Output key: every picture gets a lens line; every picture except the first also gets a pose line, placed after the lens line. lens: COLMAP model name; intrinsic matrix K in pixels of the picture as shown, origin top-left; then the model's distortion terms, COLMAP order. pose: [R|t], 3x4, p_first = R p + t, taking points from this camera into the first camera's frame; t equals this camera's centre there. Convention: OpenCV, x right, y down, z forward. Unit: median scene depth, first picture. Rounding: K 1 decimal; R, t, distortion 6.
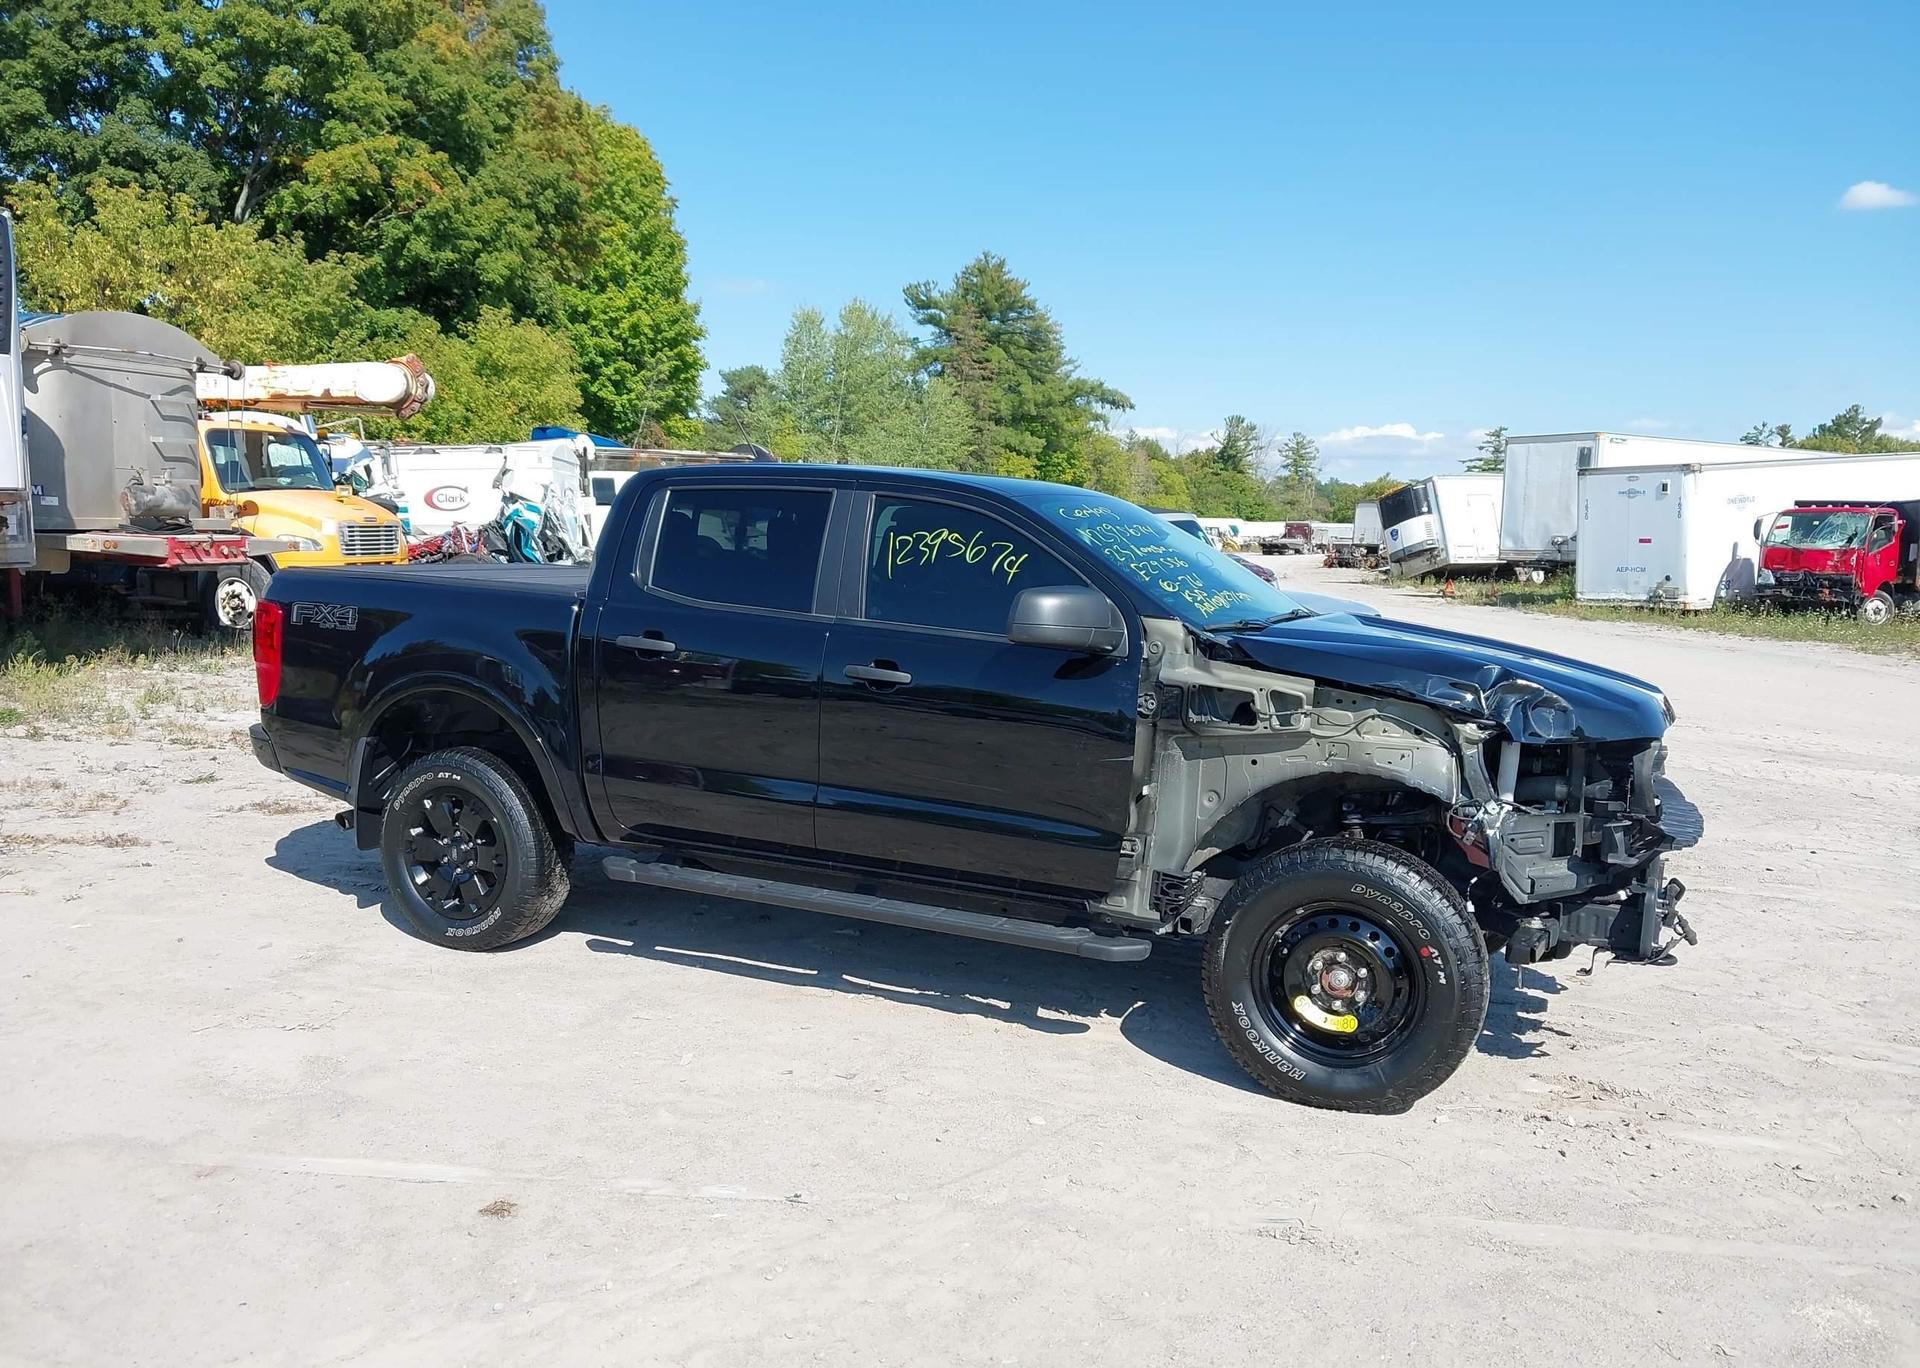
lens RADIAL K [[1530.6, 0, 949.8], [0, 1530.6, 685.7], [0, 0, 1]] dist [0.005700, 0.003421]
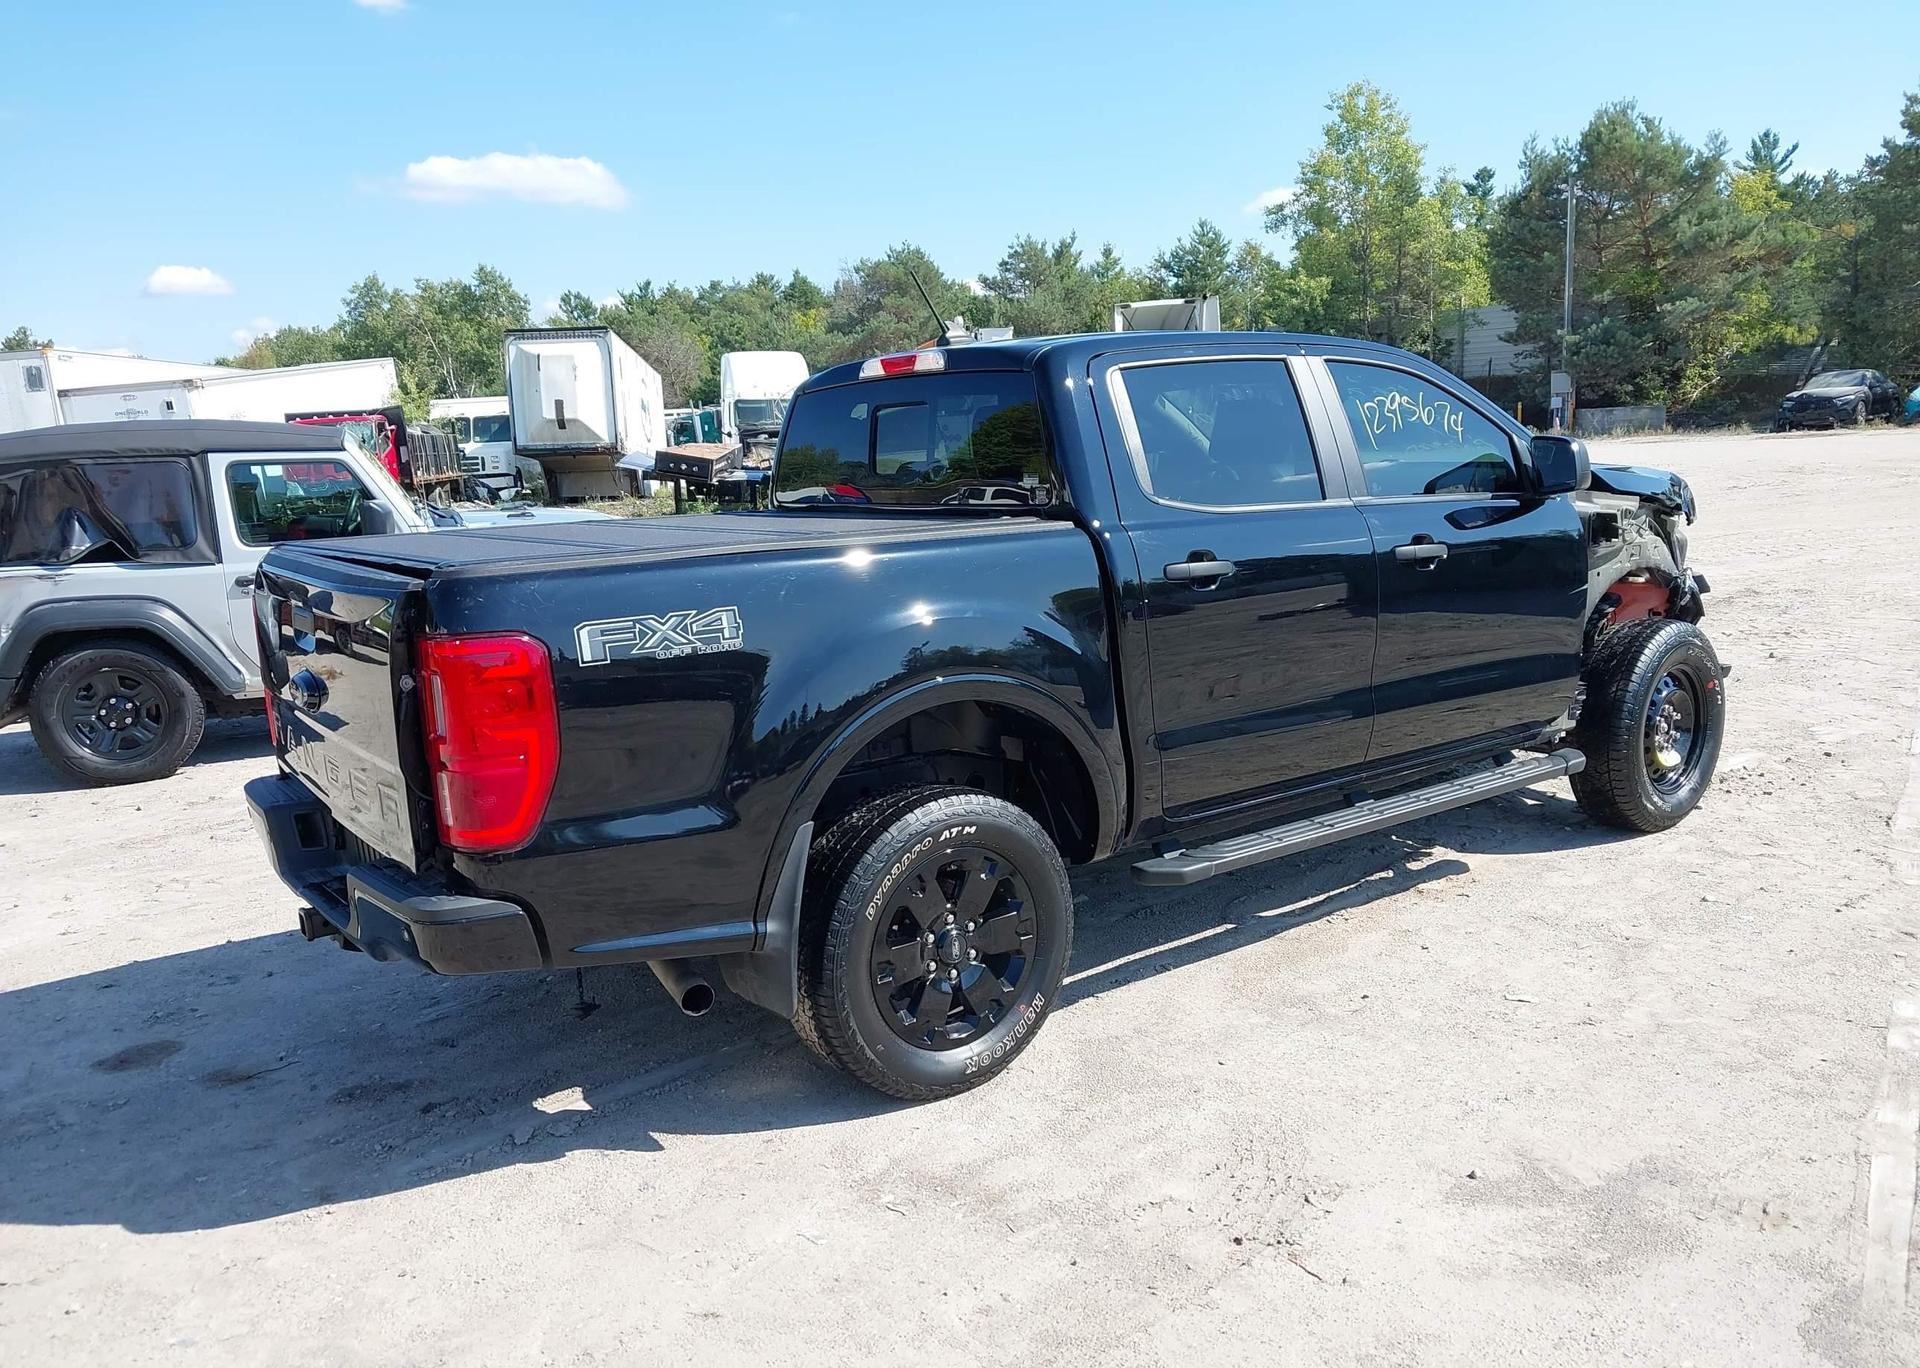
lens RADIAL K [[1500.9, 0, 932.7], [0, 1500.9, 705.2], [0, 0, 1]] dist [-0.005990, 0.019153]
pose [[0.468782, -0.210854, 0.857778, -0.085350], [0.155889, 0.975598, 0.154621, -0.008906], [-0.869449, 0.061234, 0.490213, 0.070575]]
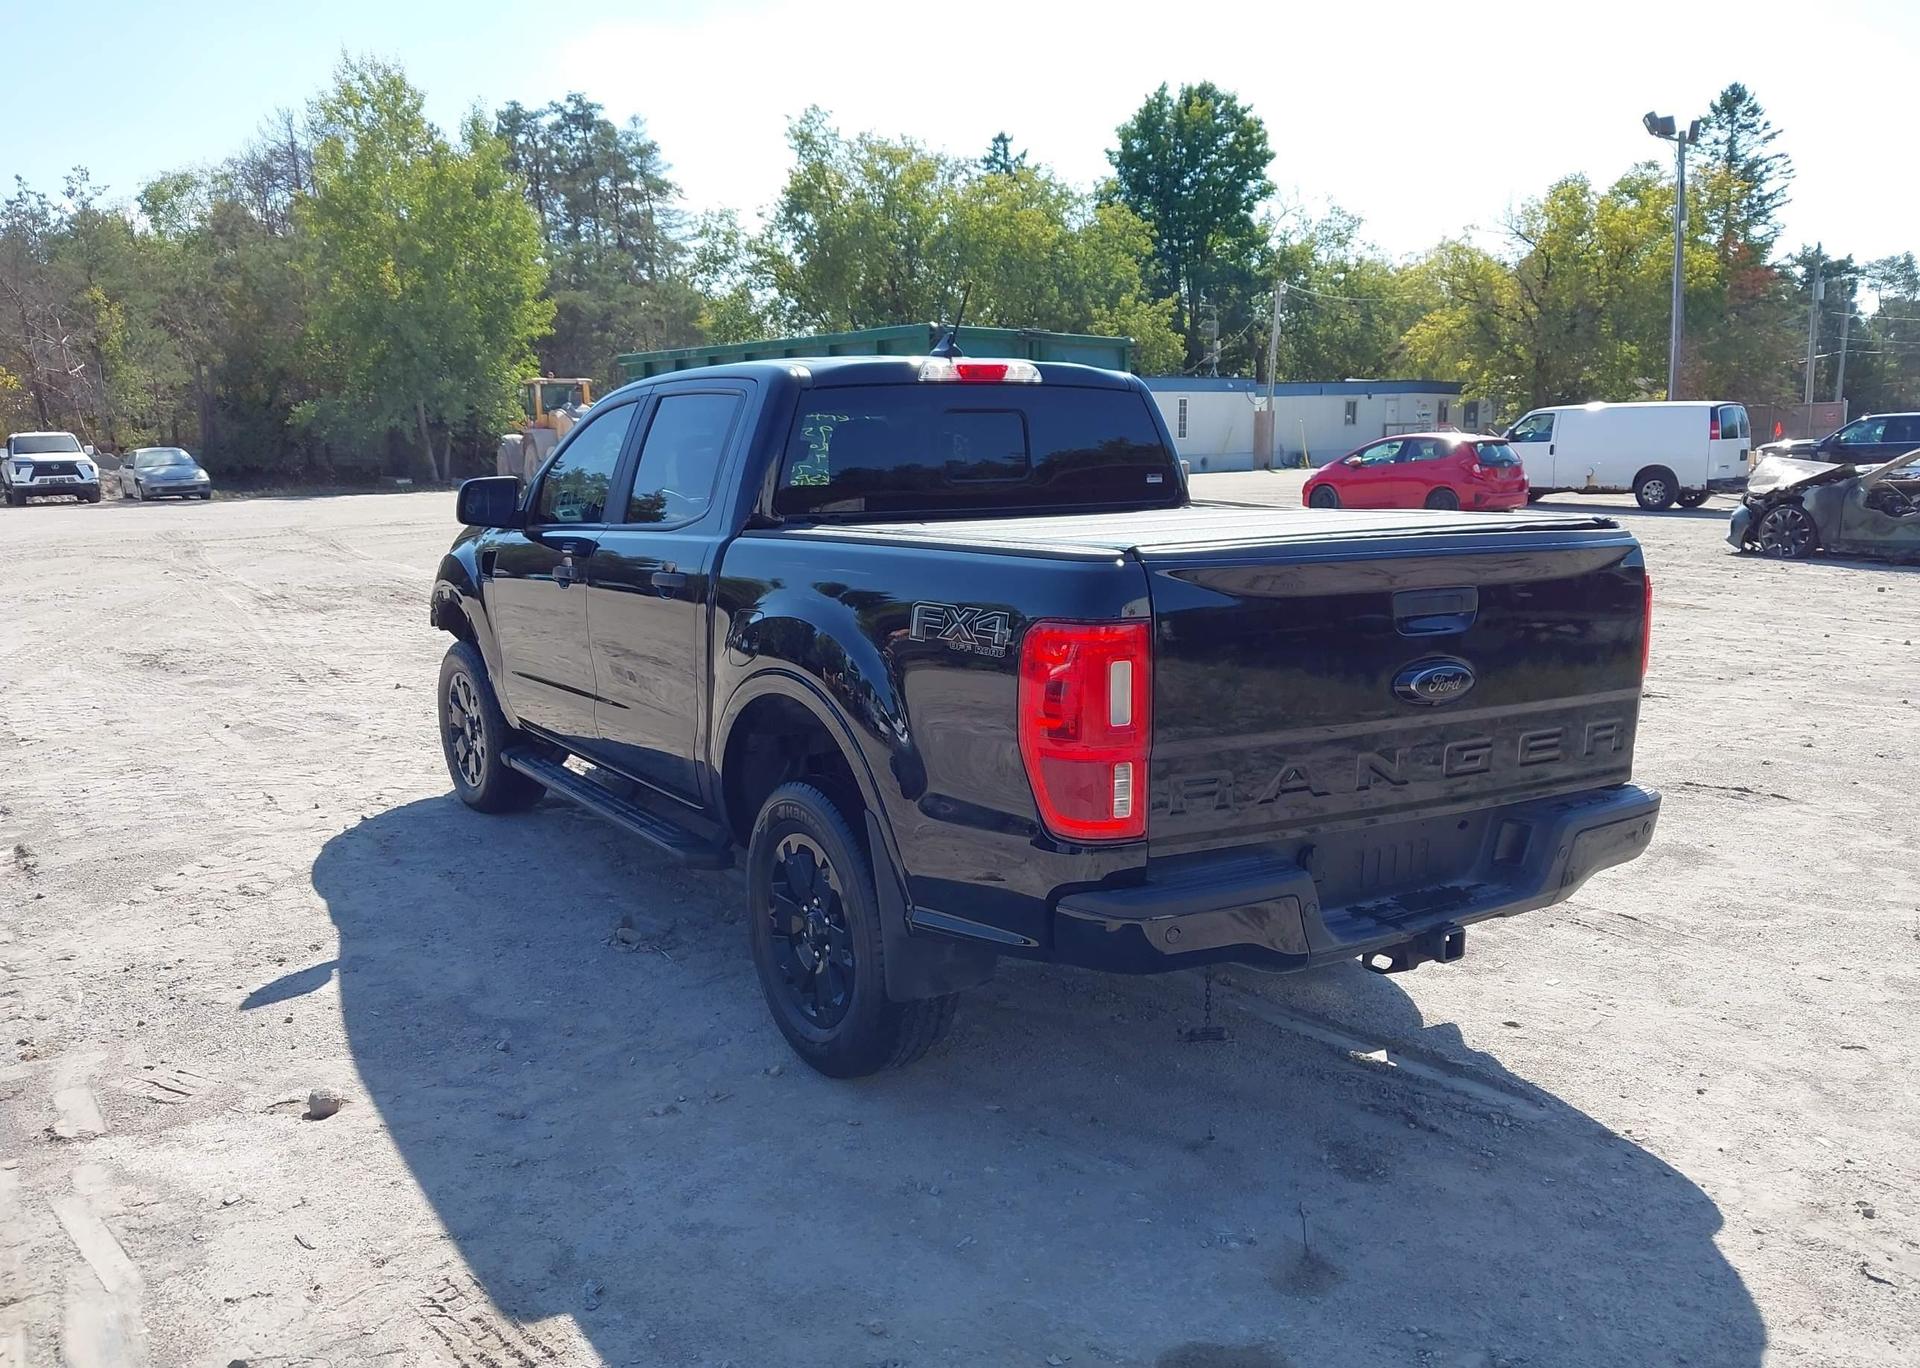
lens RADIAL K [[1514.6, 0, 955.8], [0, 1514.6, 714.3], [0, 0, 1]] dist [-0.004319, 0.001698]
pose [[-0.842847, -0.112339, 0.526297, -0.058703], [0.042796, 0.960880, 0.273638, -0.018944], [-0.536449, 0.253159, -0.805067, 0.178703]]
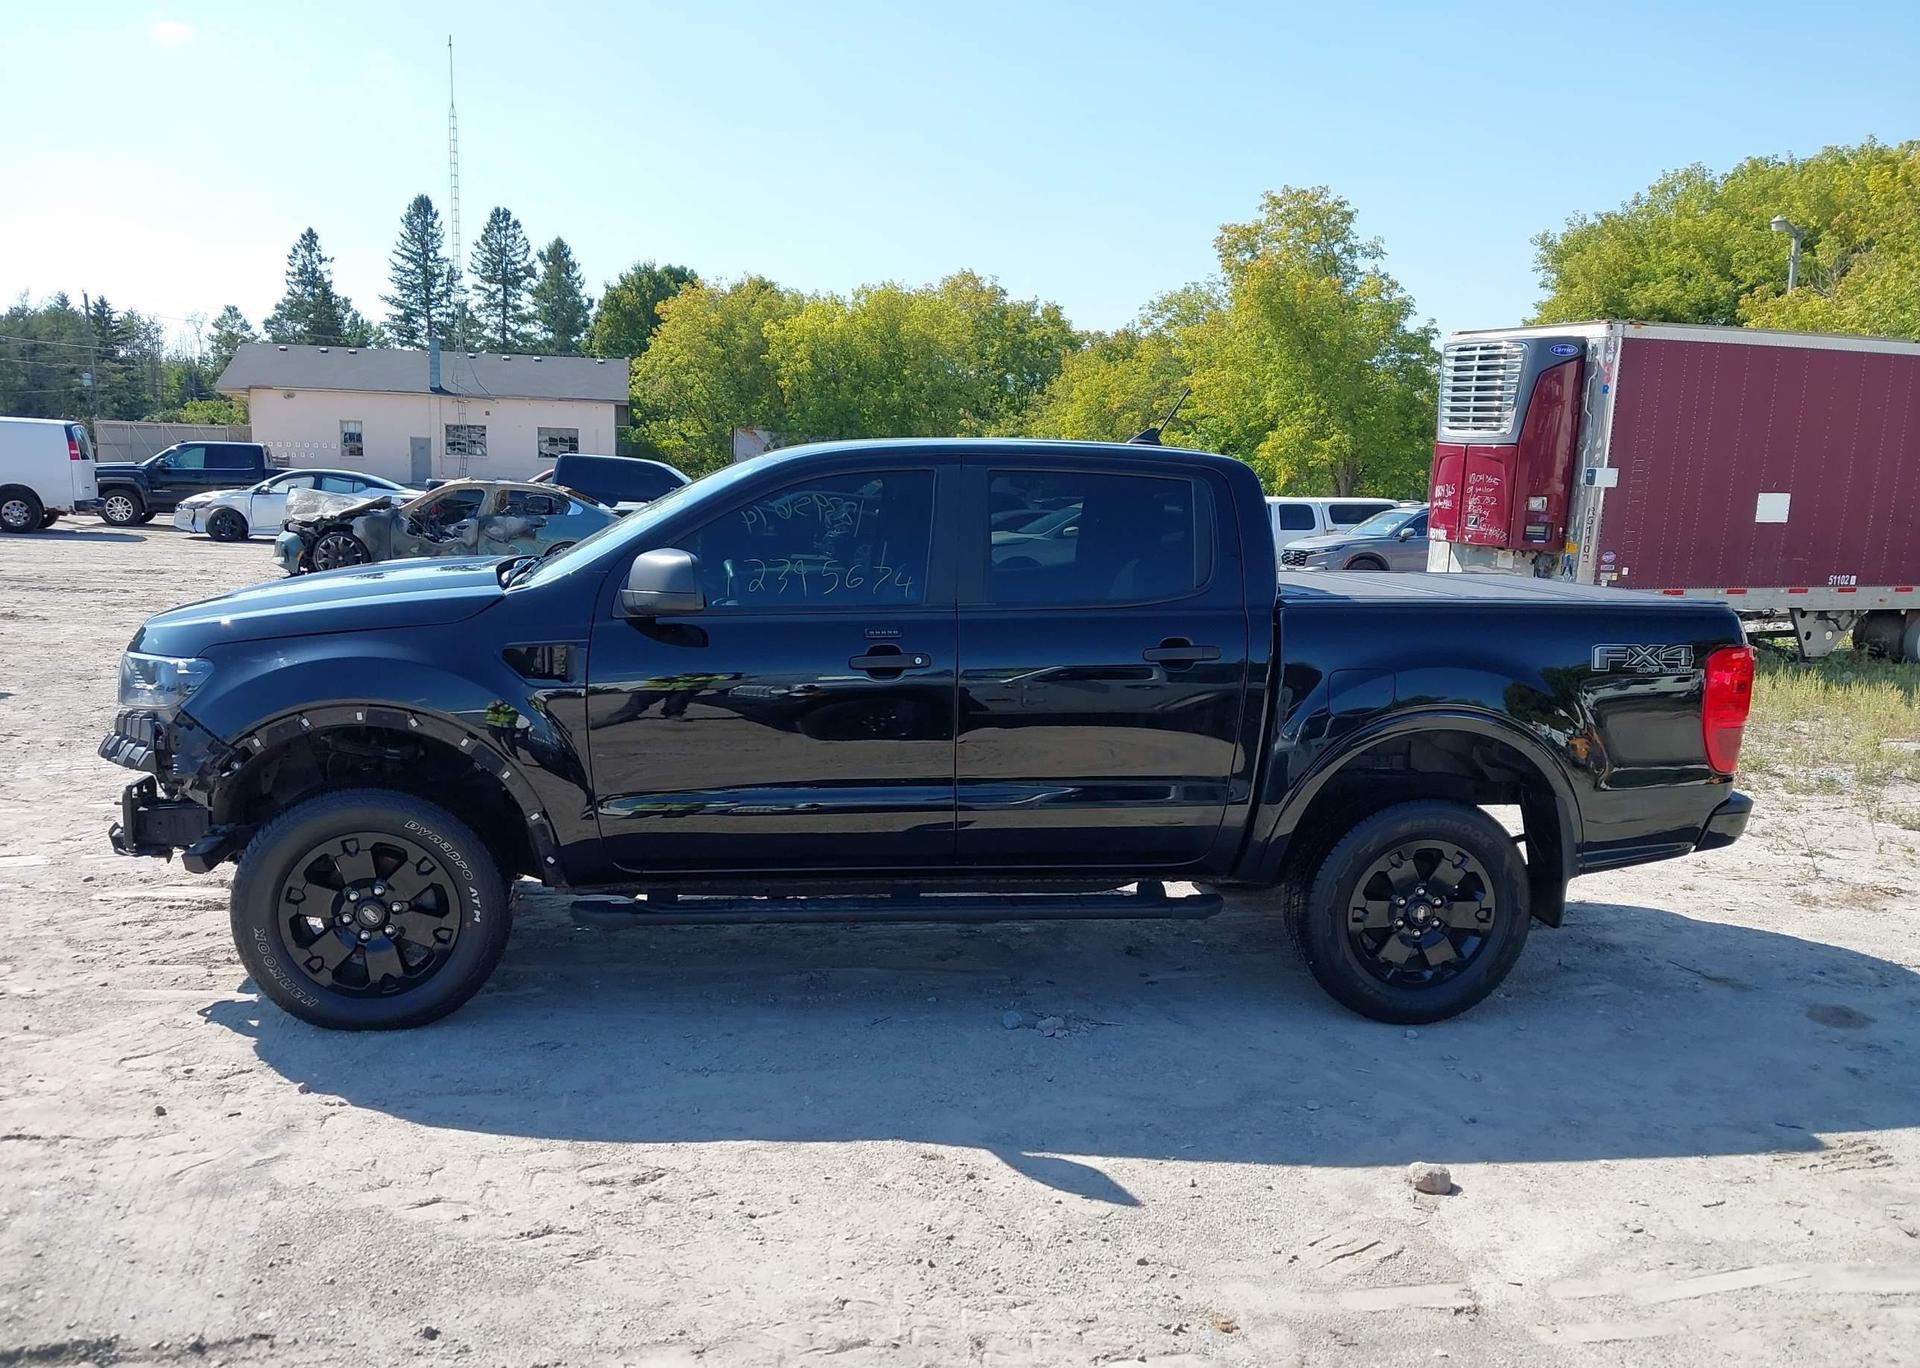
lens RADIAL K [[1530.6, 0, 949.8], [0, 1530.6, 685.7], [0, 0, 1]] dist [0.005700, 0.003421]
pose [[-0.828693, 0.016843, -0.559450, 0.052065], [-0.114955, 0.973116, 0.199576, -0.018320], [0.547771, 0.229699, -0.804478, 0.182678]]
